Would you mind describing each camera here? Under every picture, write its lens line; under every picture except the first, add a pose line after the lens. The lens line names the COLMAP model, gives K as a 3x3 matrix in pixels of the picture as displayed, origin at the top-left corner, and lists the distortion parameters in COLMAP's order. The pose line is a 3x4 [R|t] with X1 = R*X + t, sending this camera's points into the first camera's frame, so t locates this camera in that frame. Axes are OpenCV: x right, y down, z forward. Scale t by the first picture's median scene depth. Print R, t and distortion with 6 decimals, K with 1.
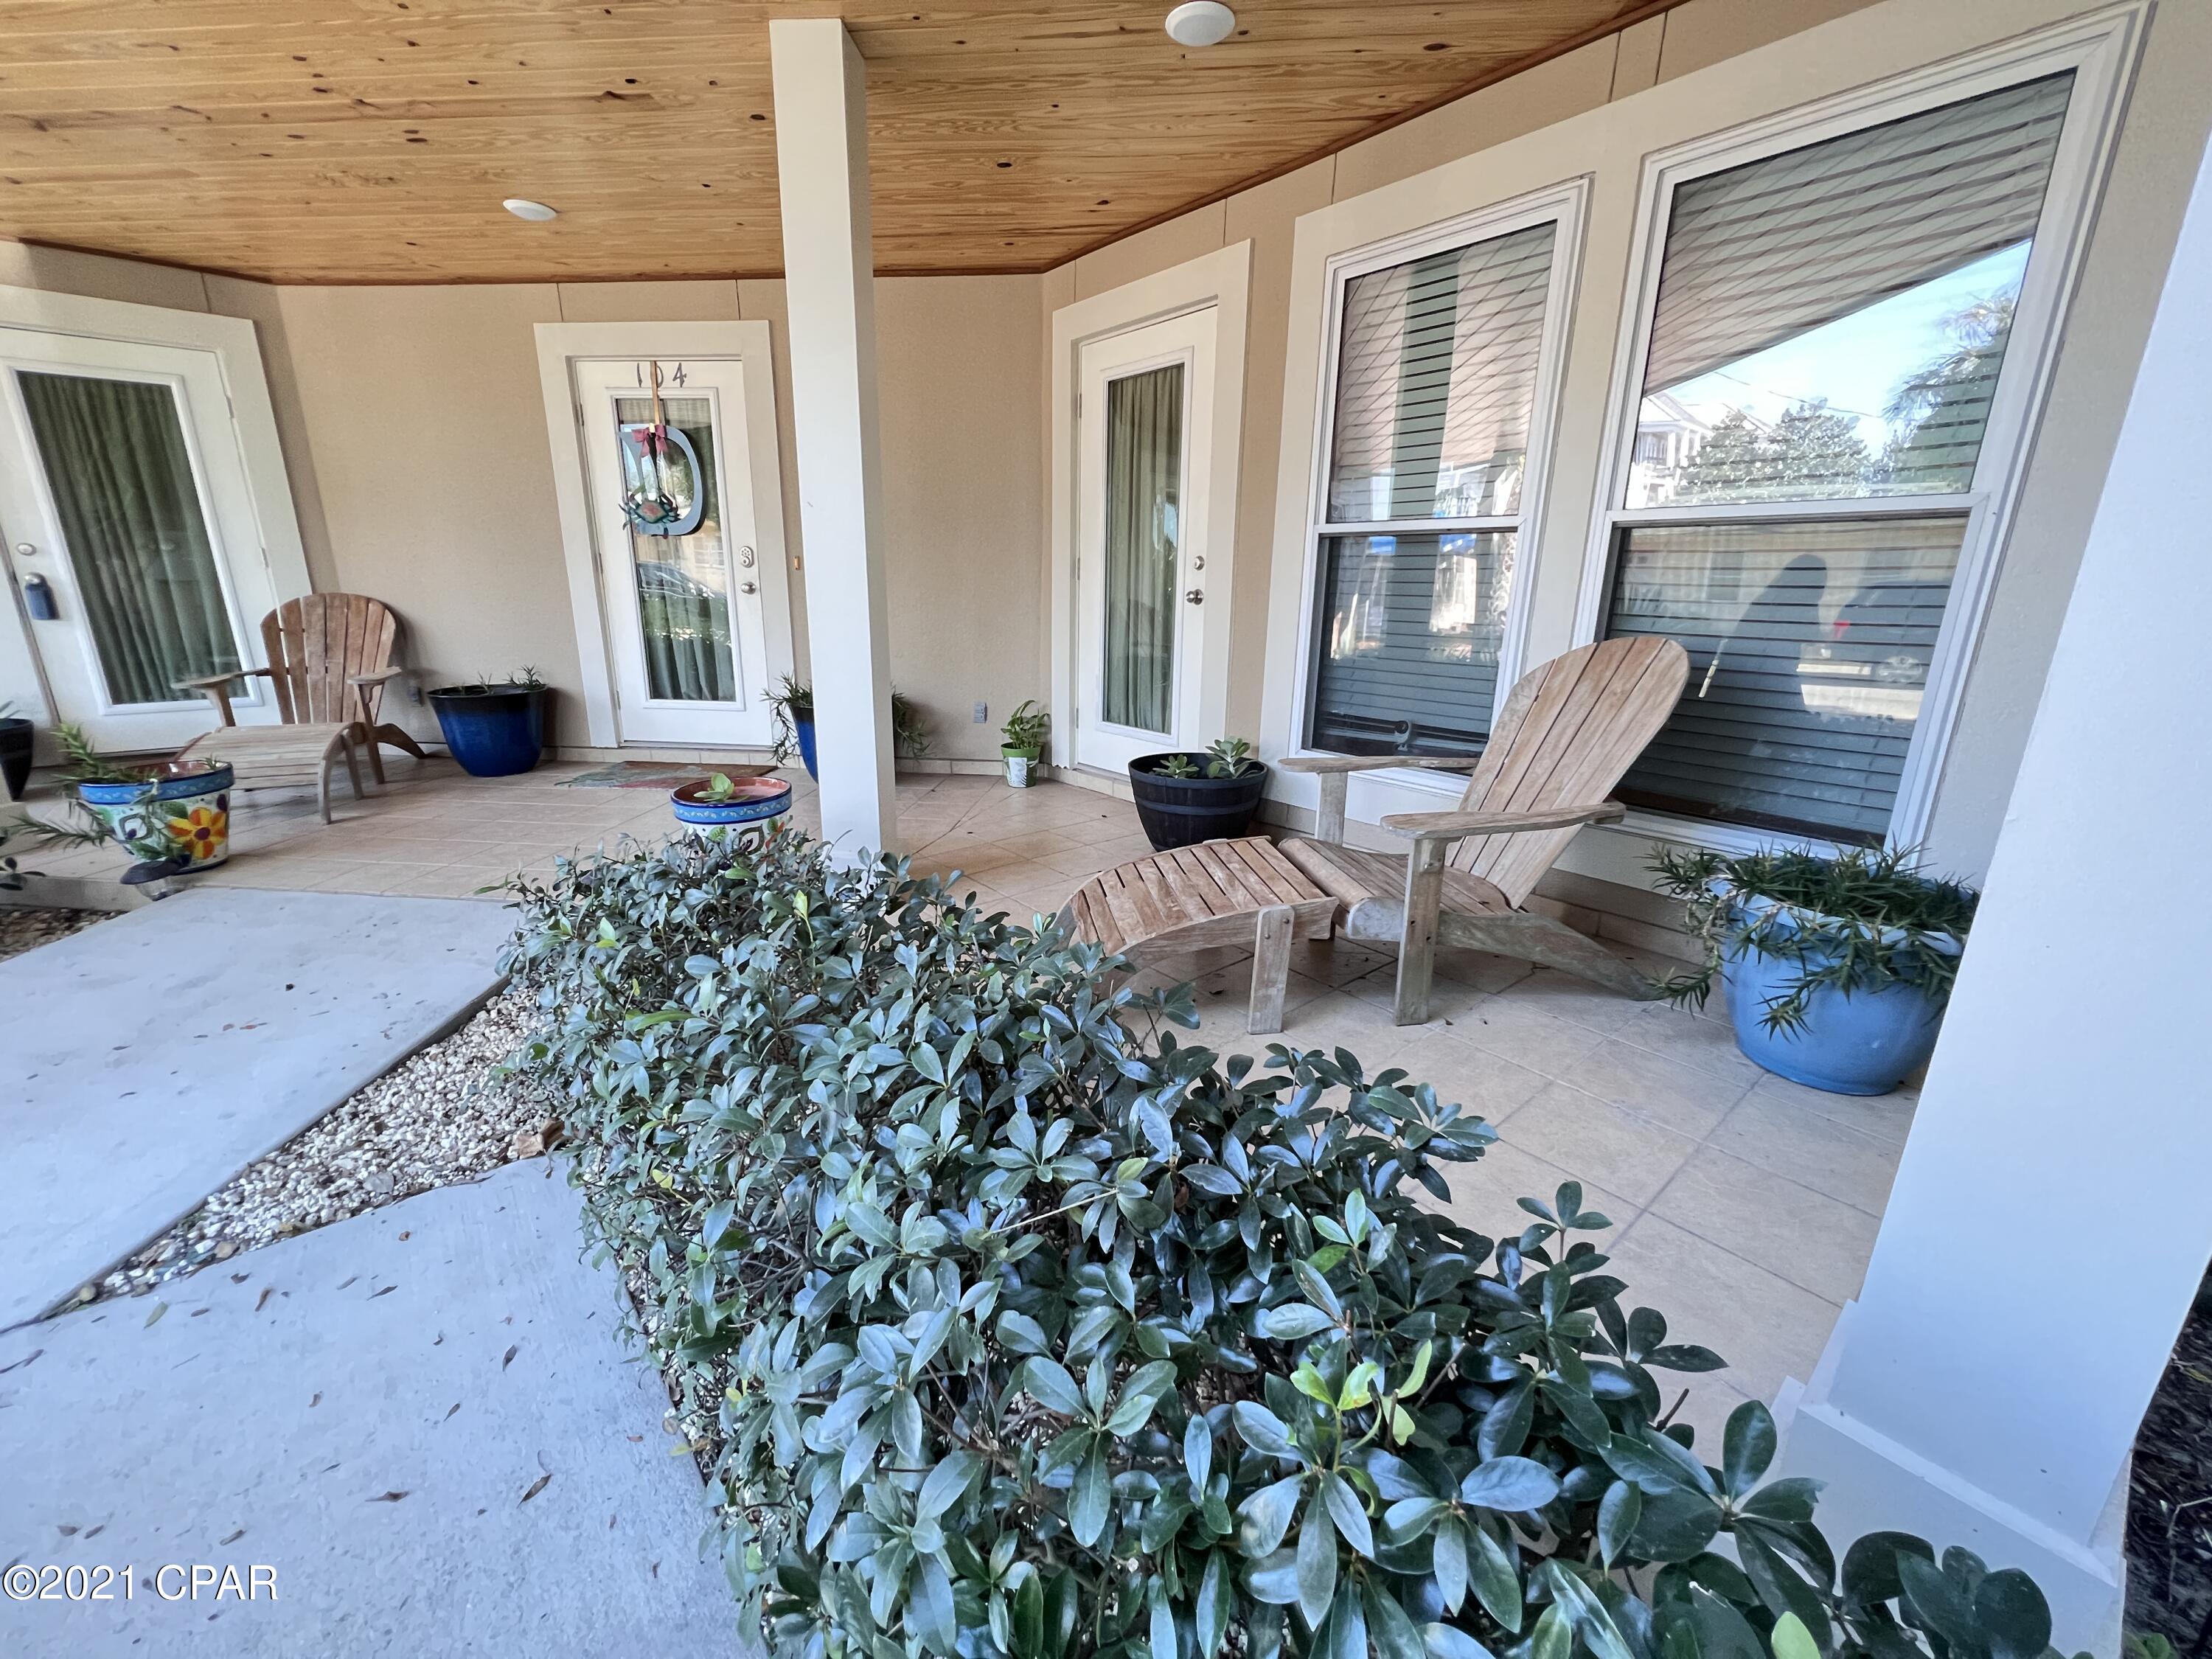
lens RADIAL K [[883.1, 0, 1106.0], [0, 883.1, 829.5], [0, 0, 1]] dist [-0.000231, 0.000003]
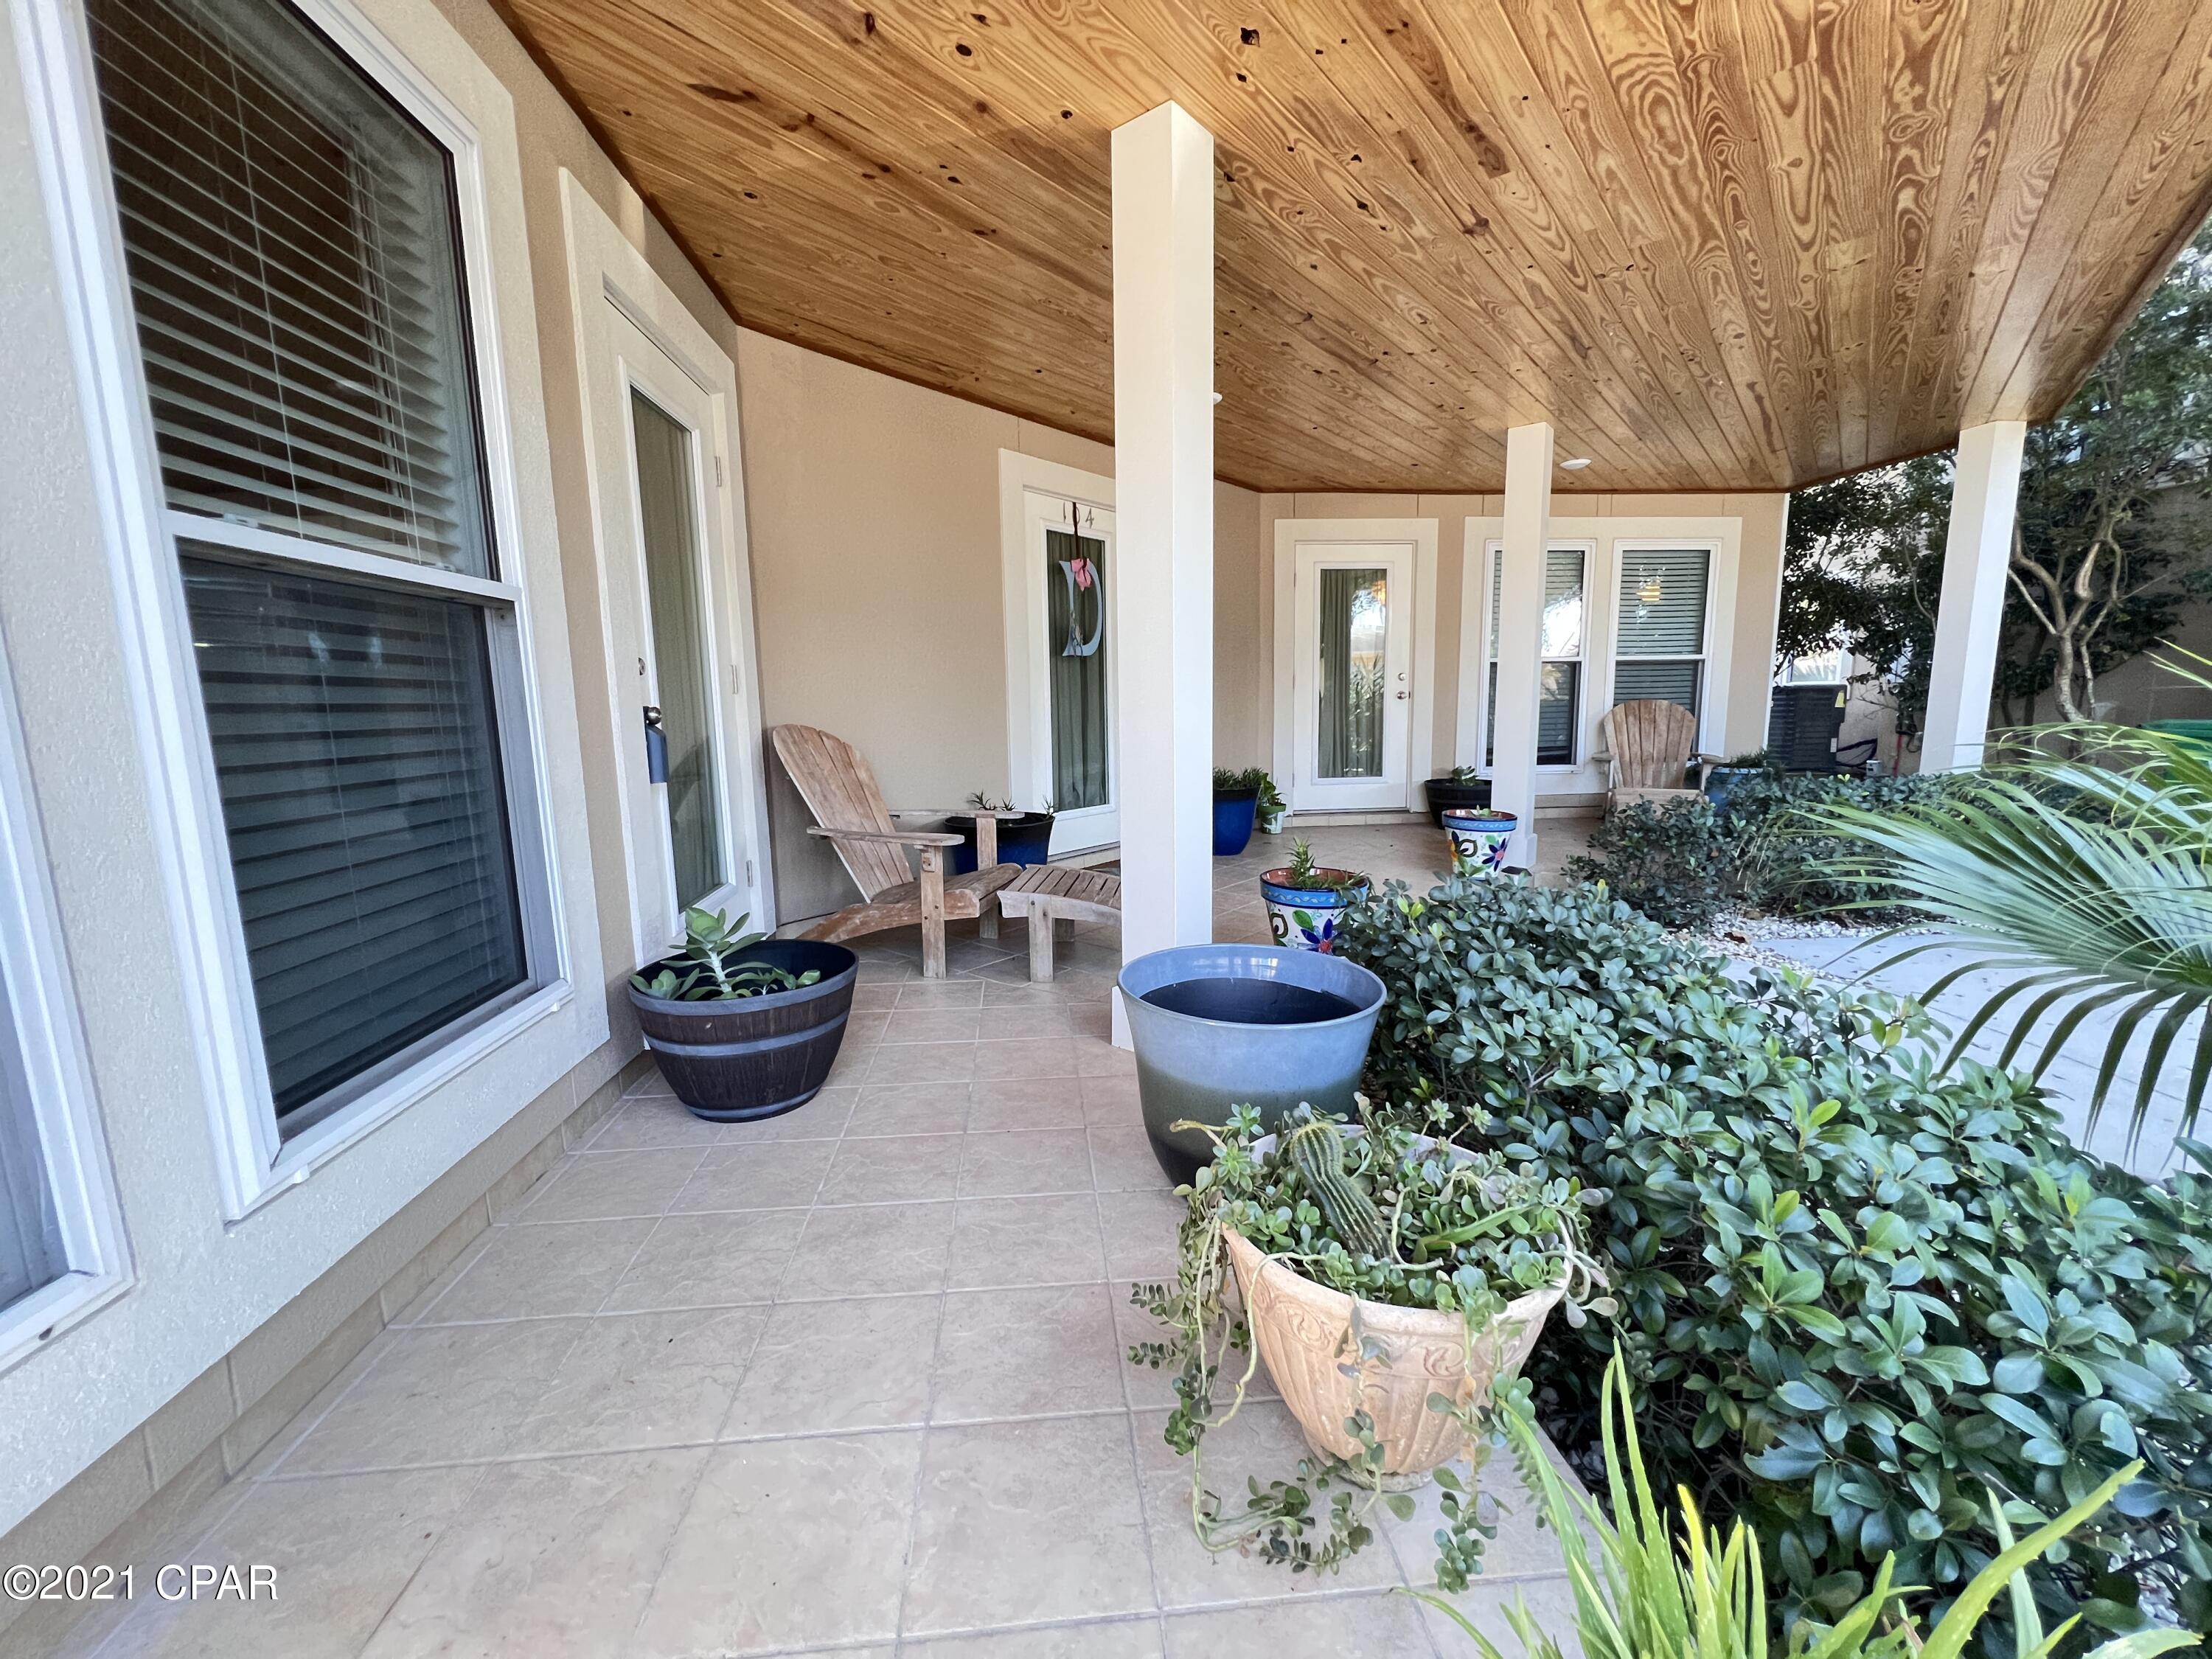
lens RADIAL K [[883.1, 0, 1106.0], [0, 883.1, 829.5], [0, 0, 1]] dist [-0.000231, 0.000003]
pose [[0.574701, -0.147739, 0.804917, -1.667917], [0.241139, 0.970472, 0.005956, -0.160013], [-0.782030, 0.190674, 0.593357, 0.467699]]
